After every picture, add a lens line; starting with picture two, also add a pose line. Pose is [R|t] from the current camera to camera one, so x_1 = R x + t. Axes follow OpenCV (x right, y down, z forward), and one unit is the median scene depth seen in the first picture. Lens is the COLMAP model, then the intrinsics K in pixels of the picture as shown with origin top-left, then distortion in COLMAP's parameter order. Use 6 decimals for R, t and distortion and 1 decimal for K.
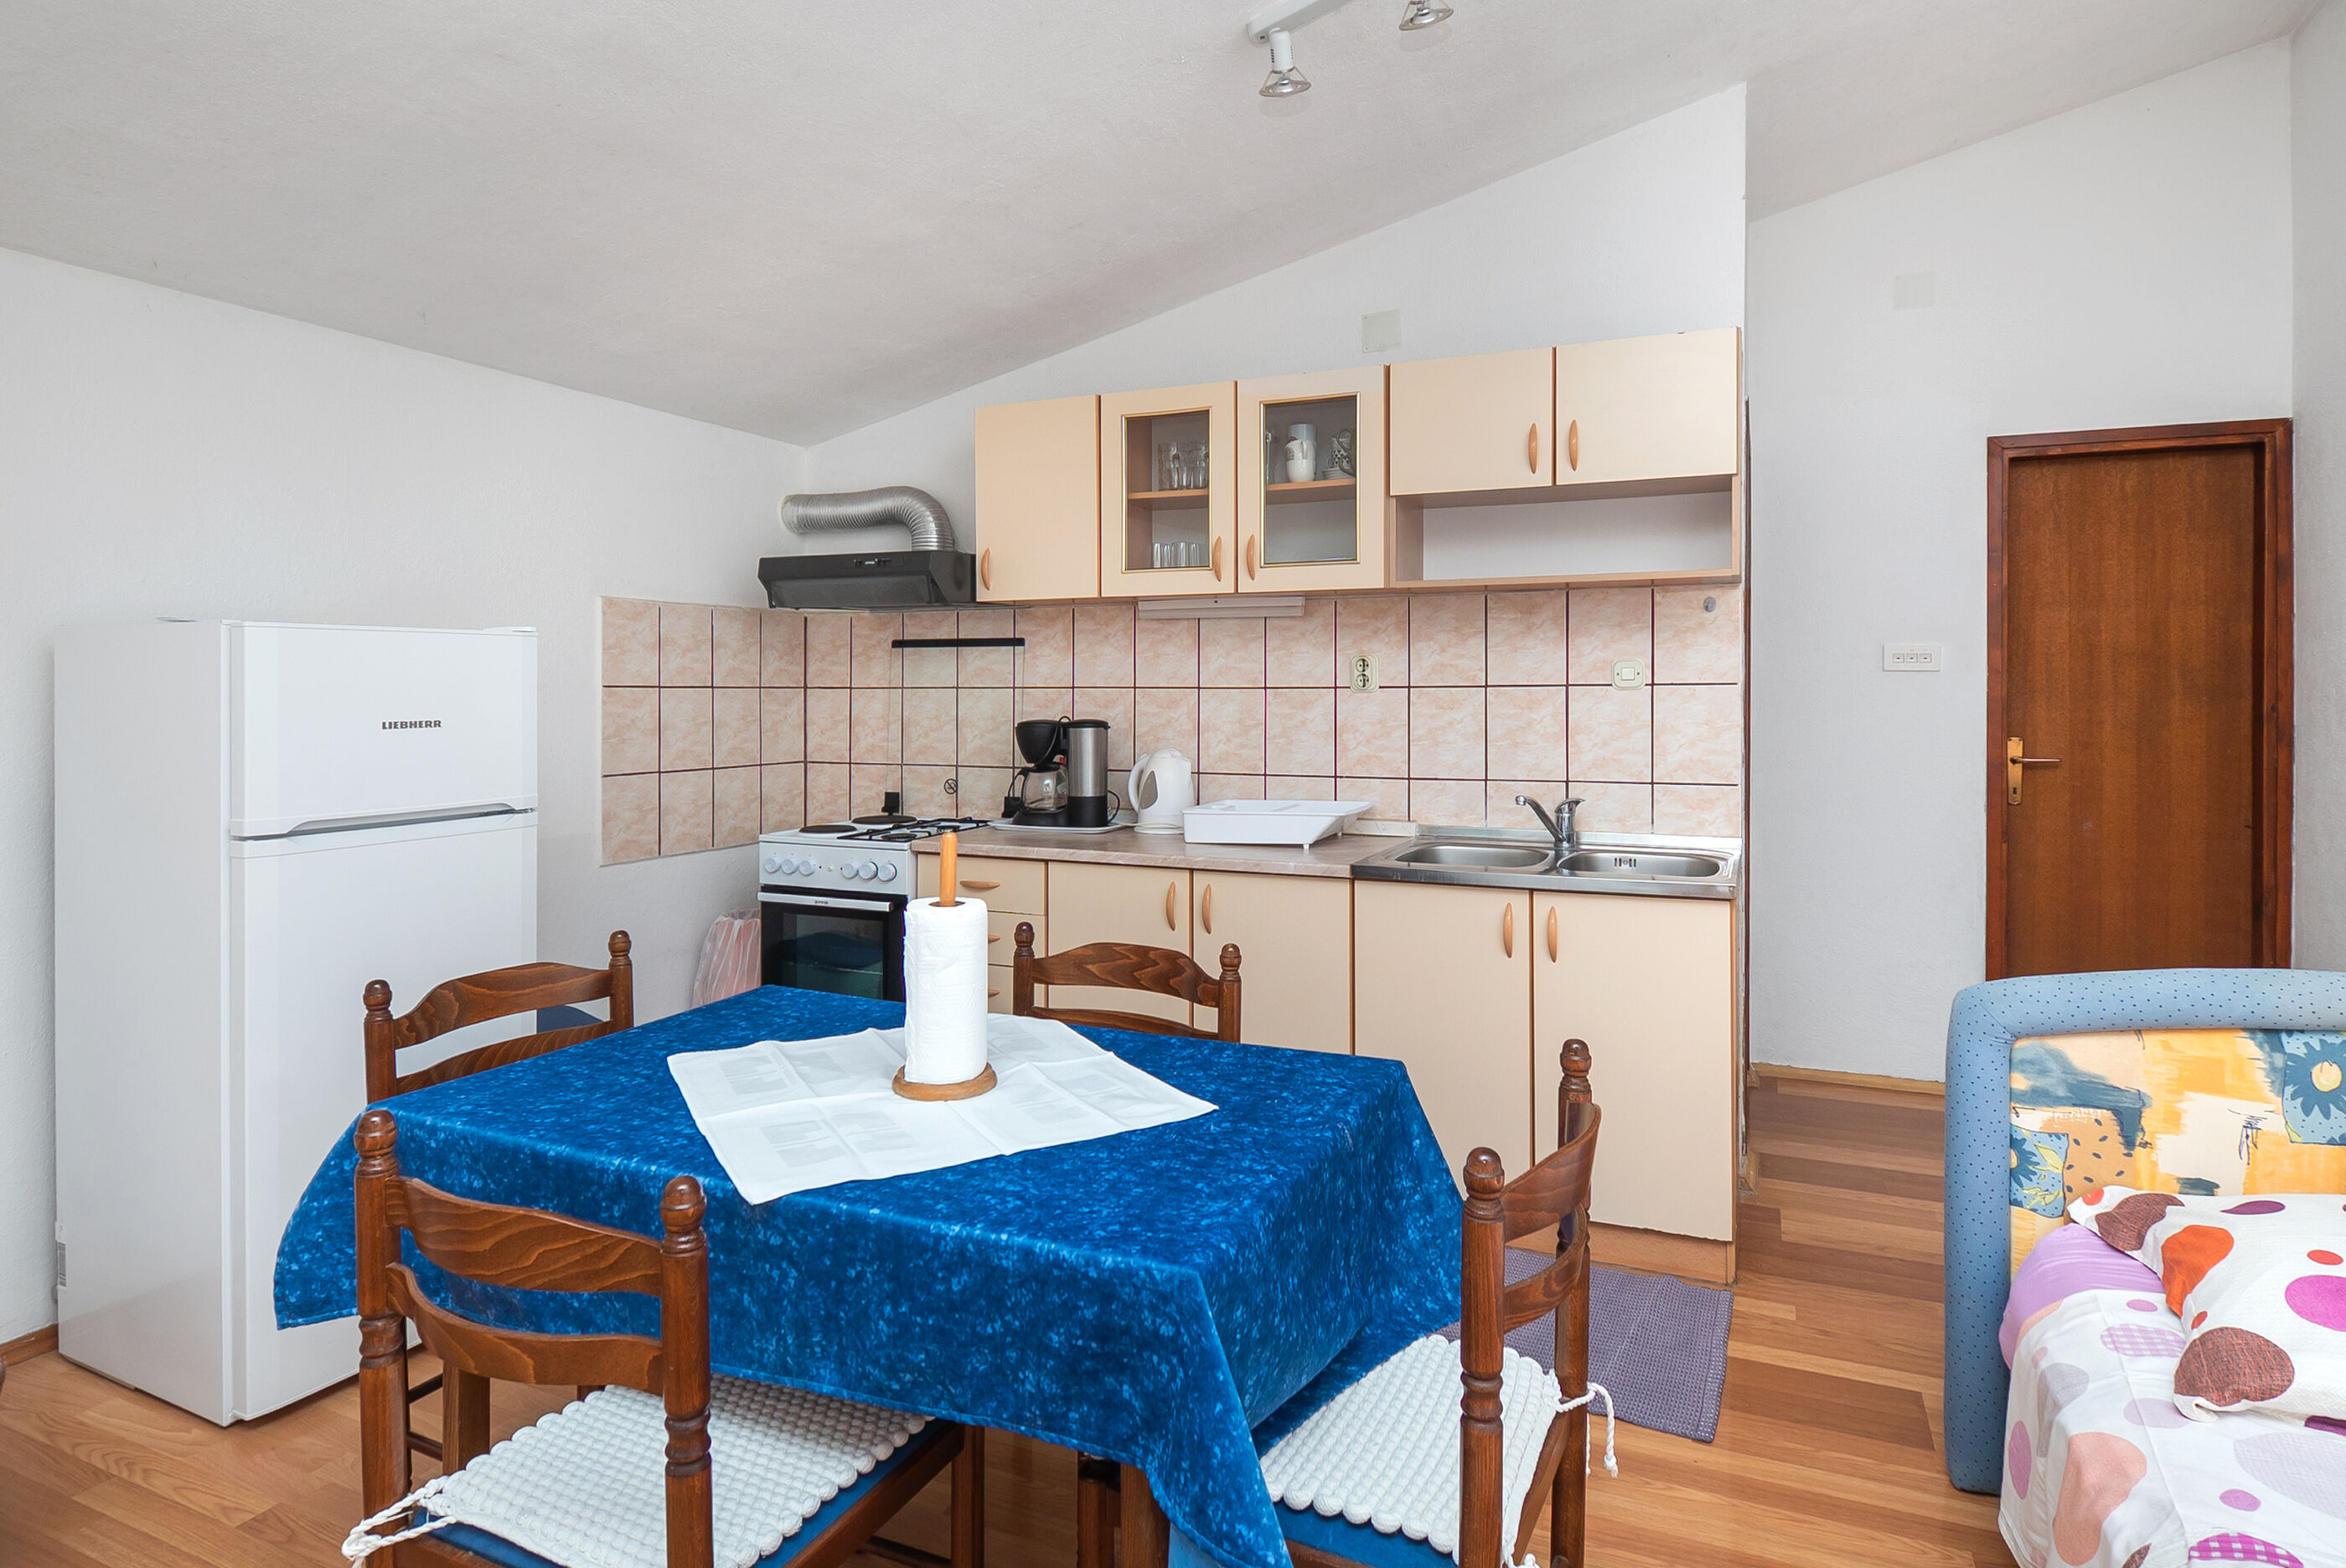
lens RADIAL K [[1248.7, 0, 1199.7], [0, 1248.7, 680.6], [0, 0, 1]] dist [0.000613, -0.006638]
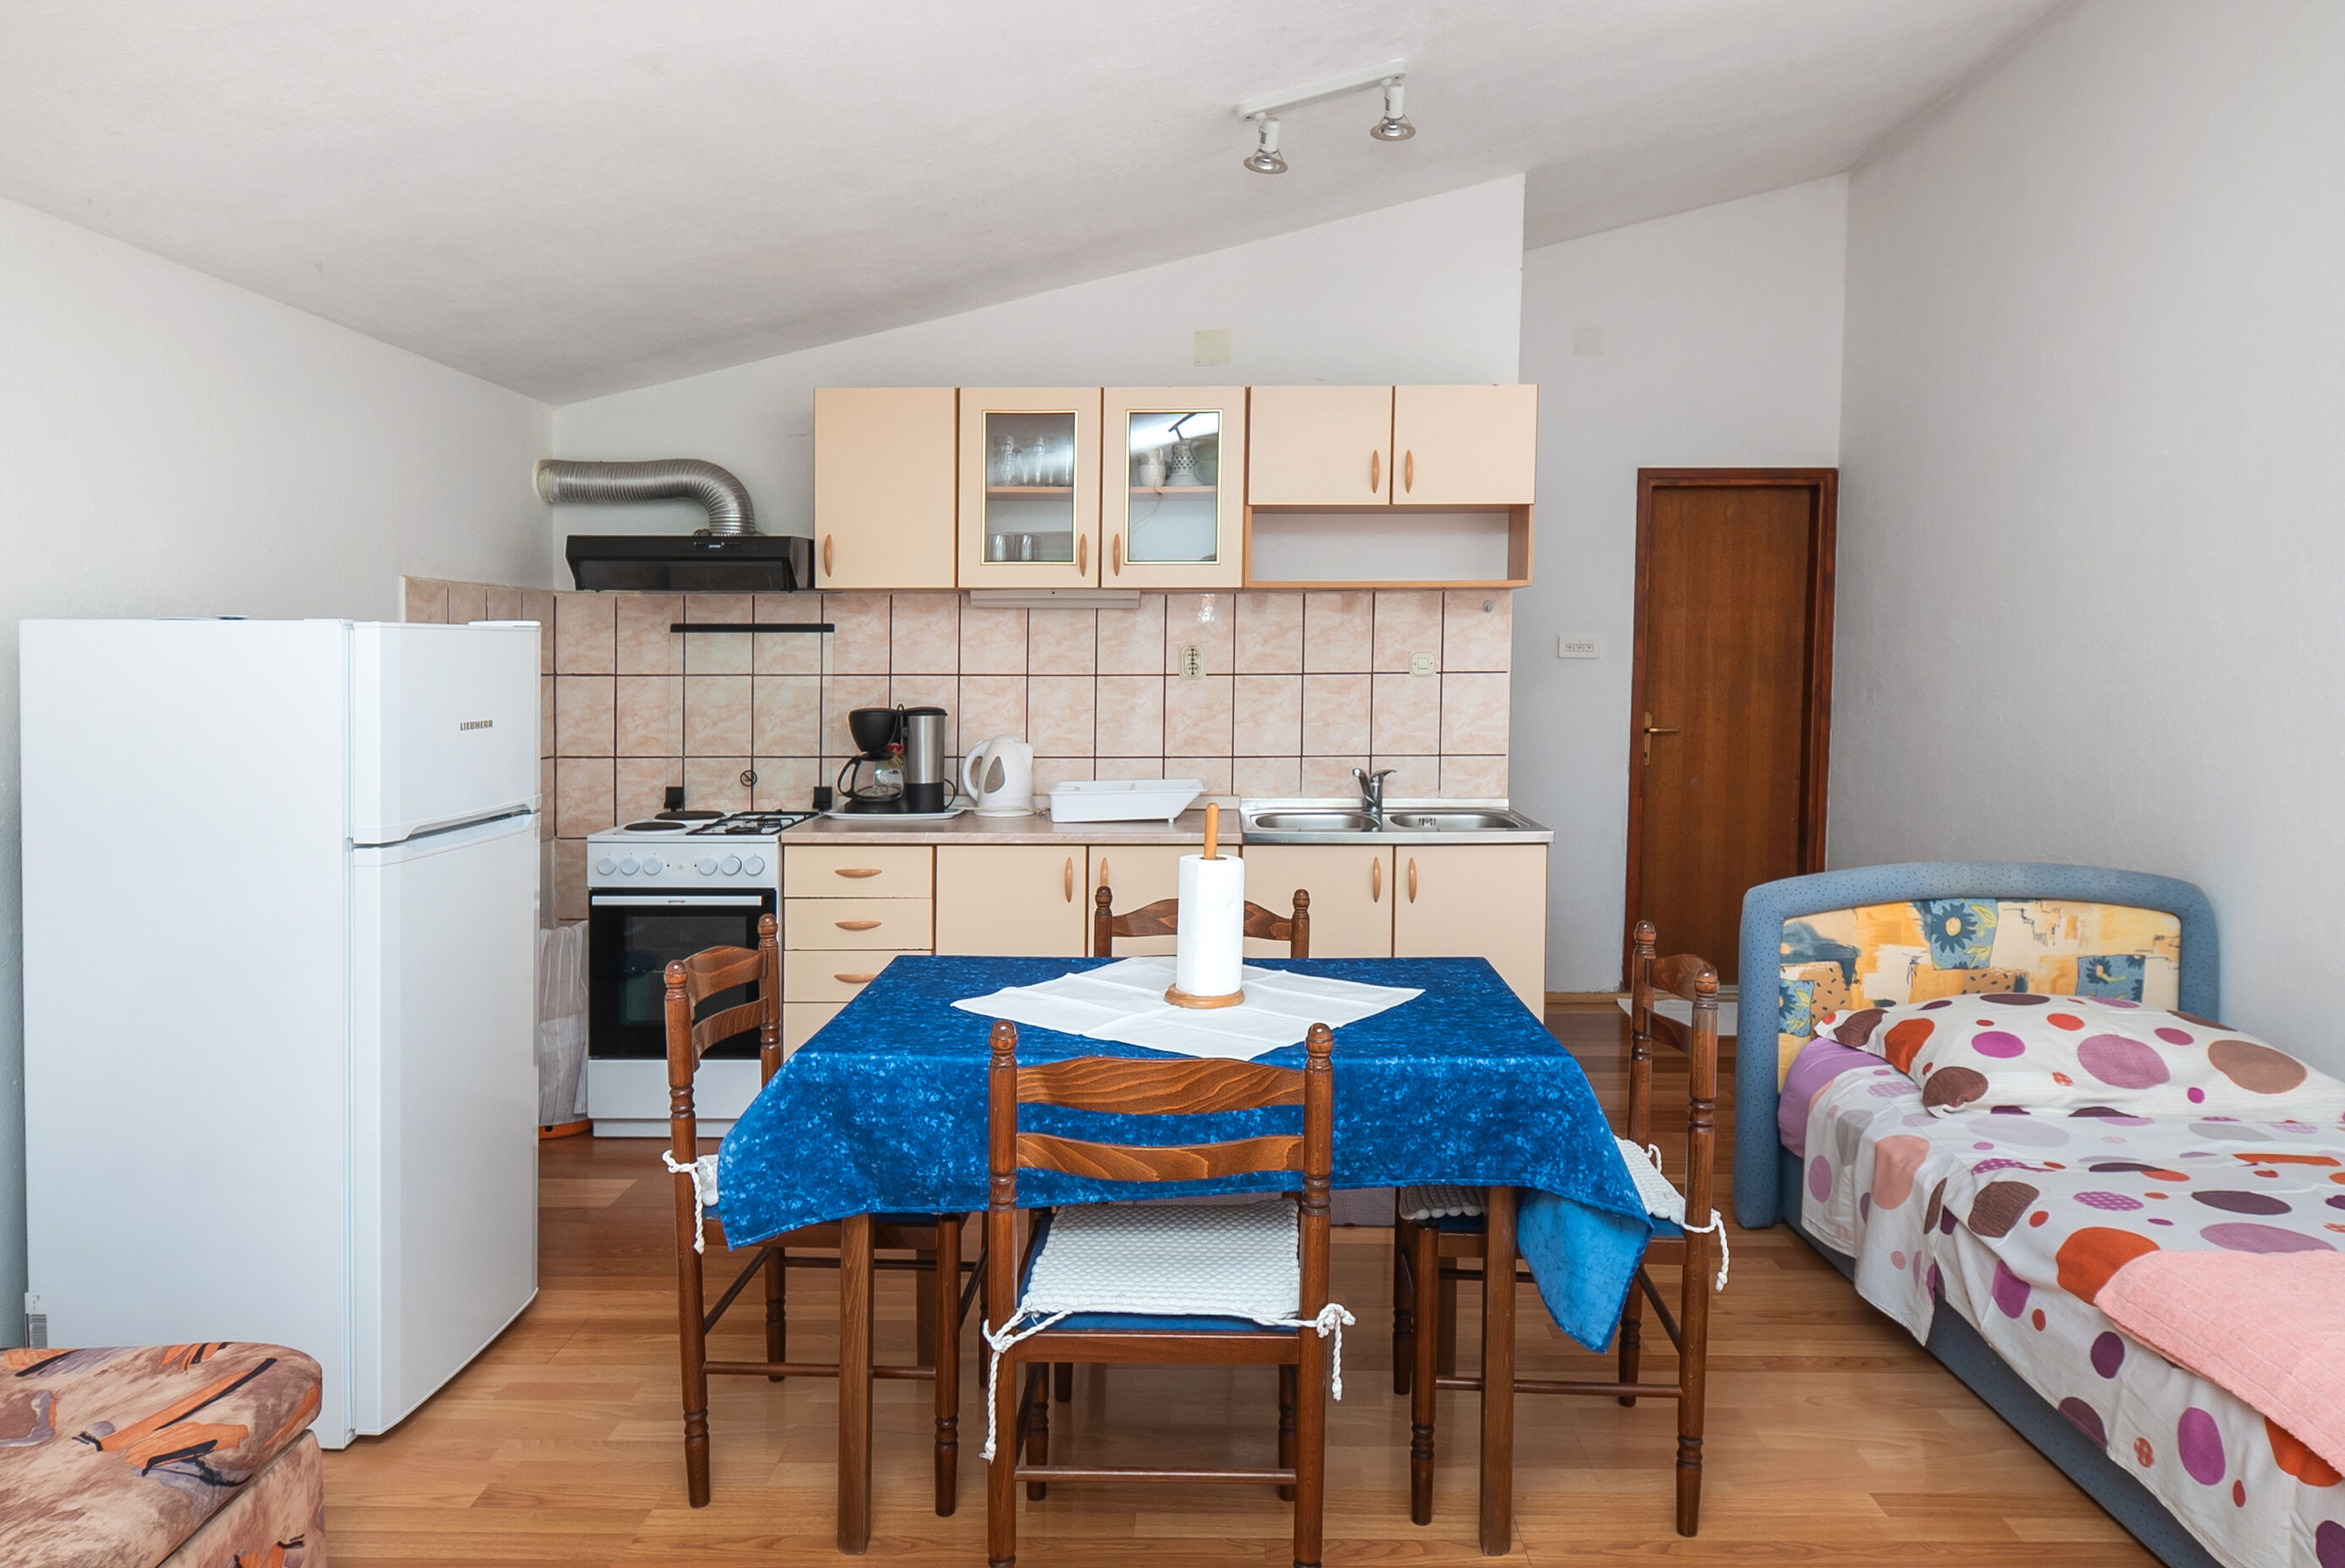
lens RADIAL K [[1427.7, 0, 1169.8], [0, 1427.7, 727.6], [0, 0, 1]] dist [-0.004705, -0.000478]
pose [[0.925871, -0.017794, 0.377422, -0.380372], [-0.002285, 0.998609, 0.052685, -0.015063], [-0.377834, -0.049642, 0.924542, -0.157804]]
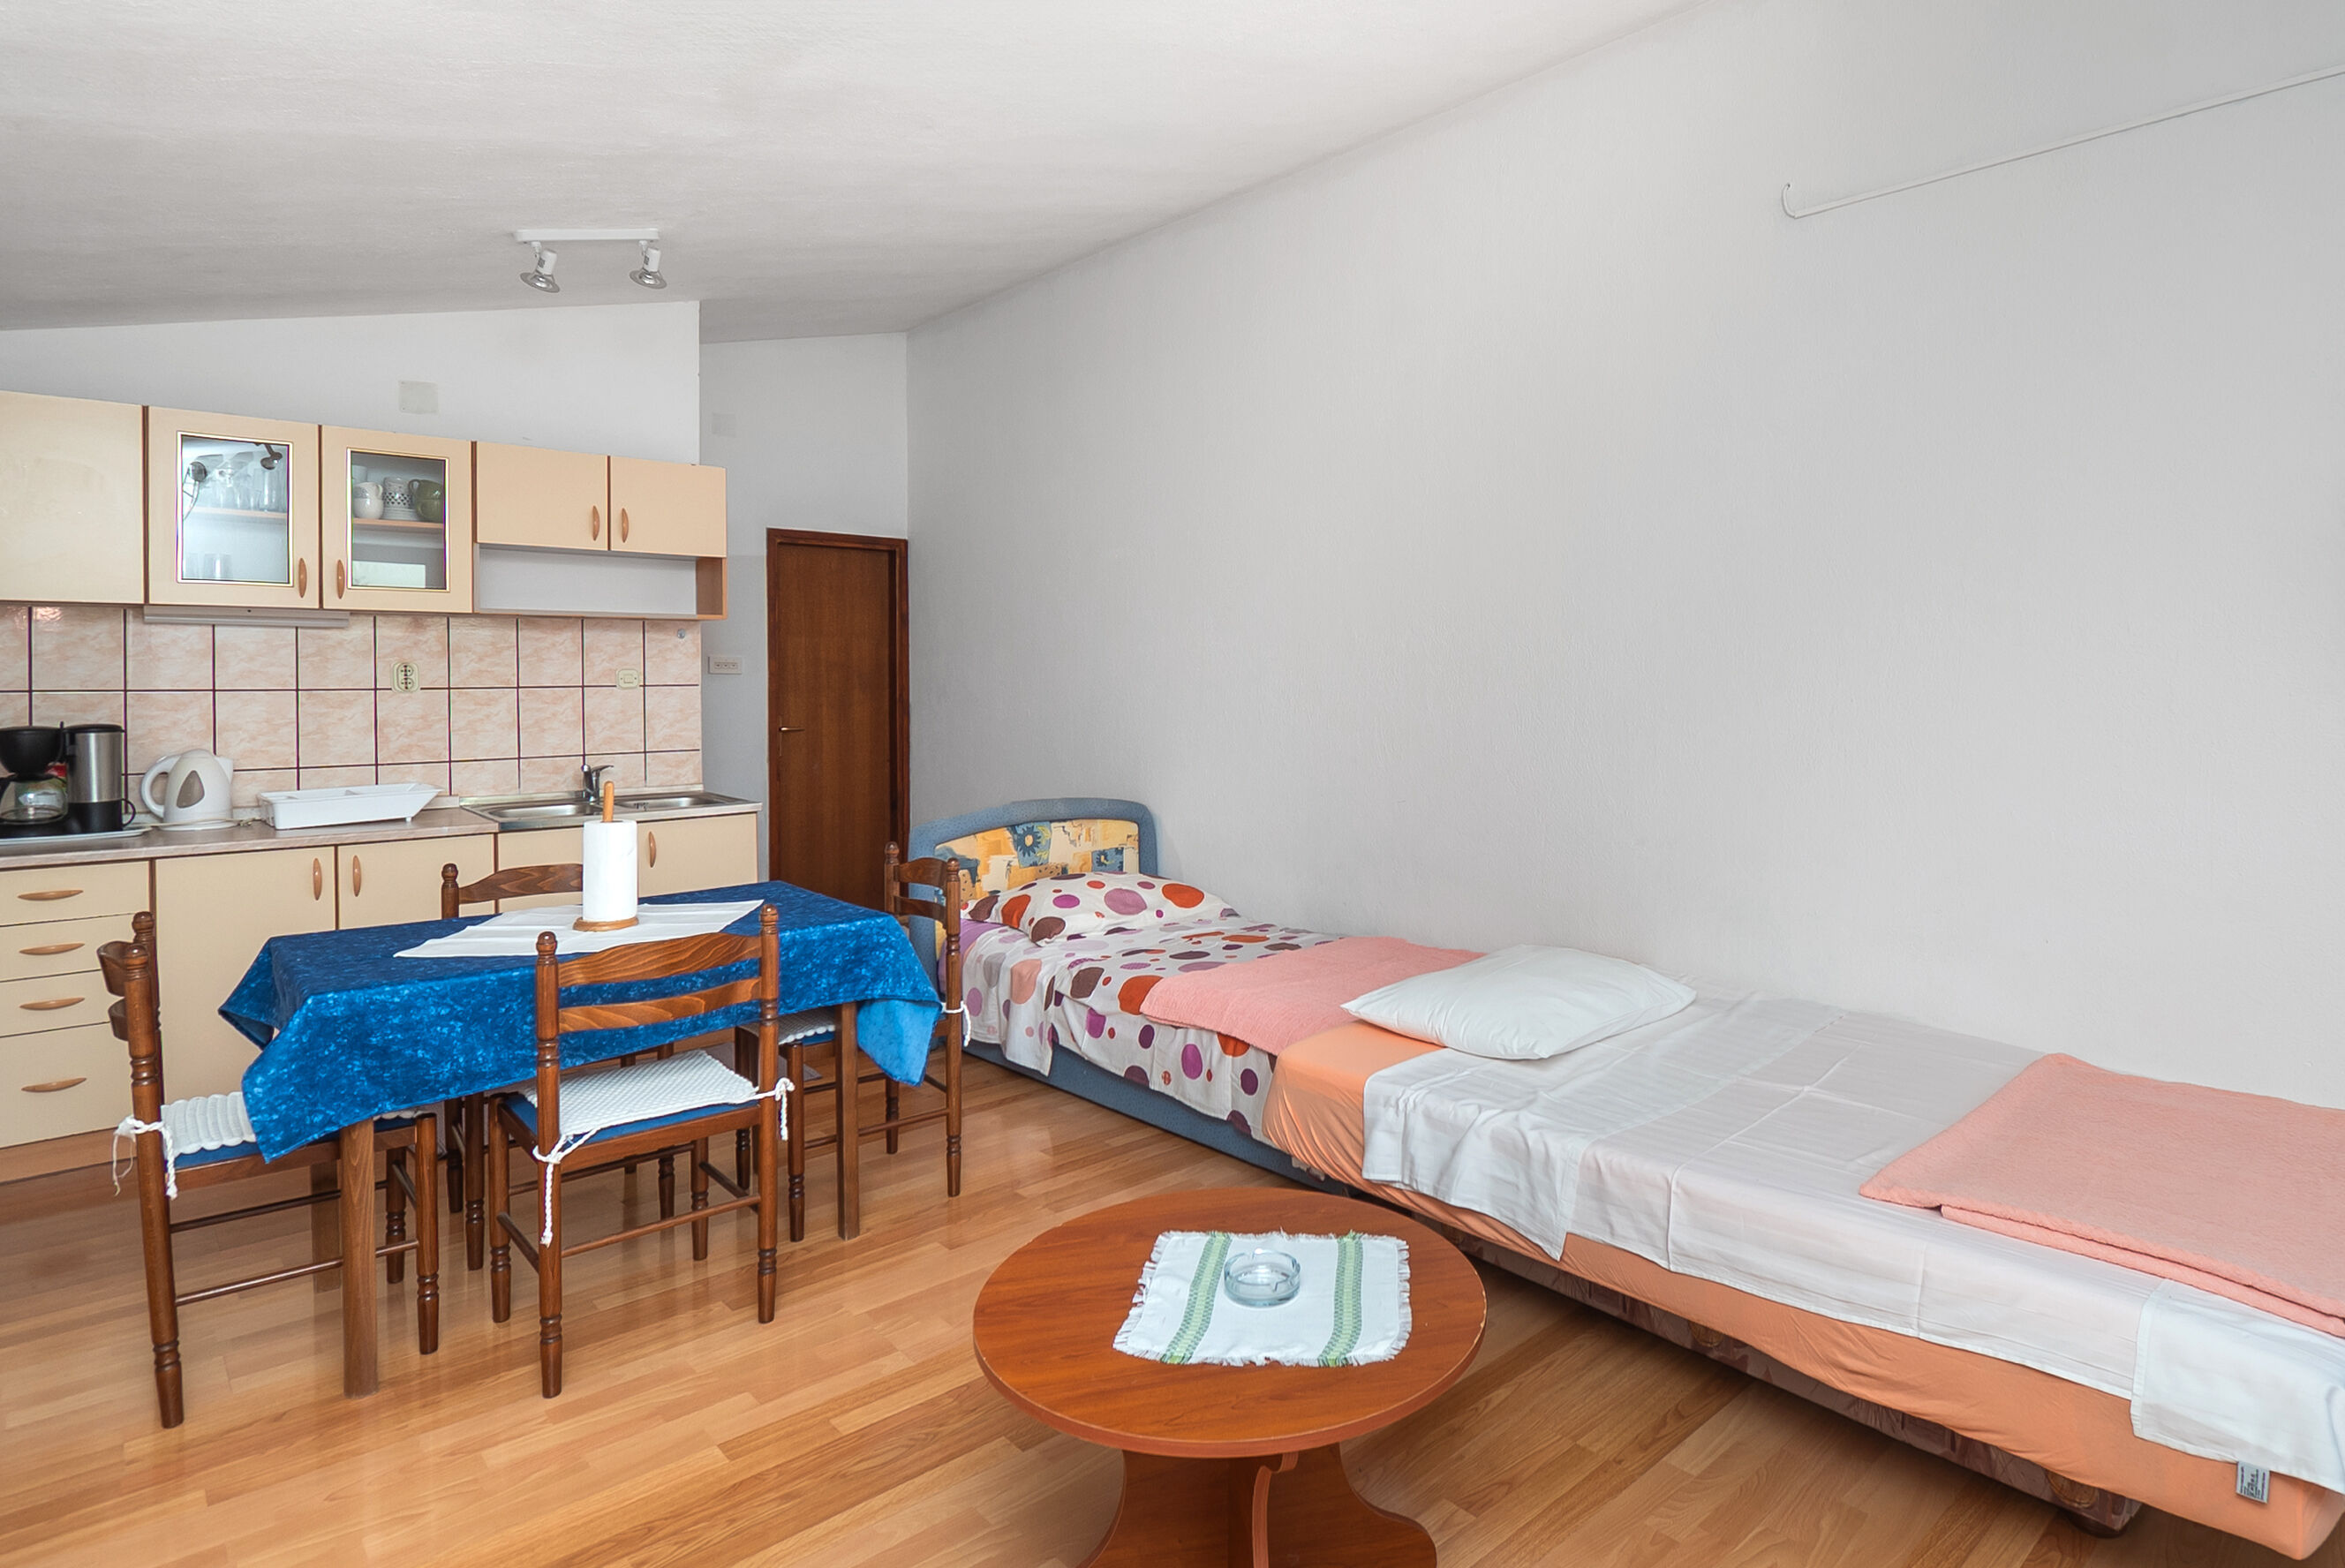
lens RADIAL K [[1260.8, 0, 1294.9], [0, 1260.8, 723.4], [0, 0, 1]] dist [-0.026675, 0.000107]
pose [[0.373434, -0.034260, 0.927024, -0.702499], [-0.007148, 0.999182, 0.039806, -0.016253], [-0.927629, -0.021491, 0.372883, -0.258131]]
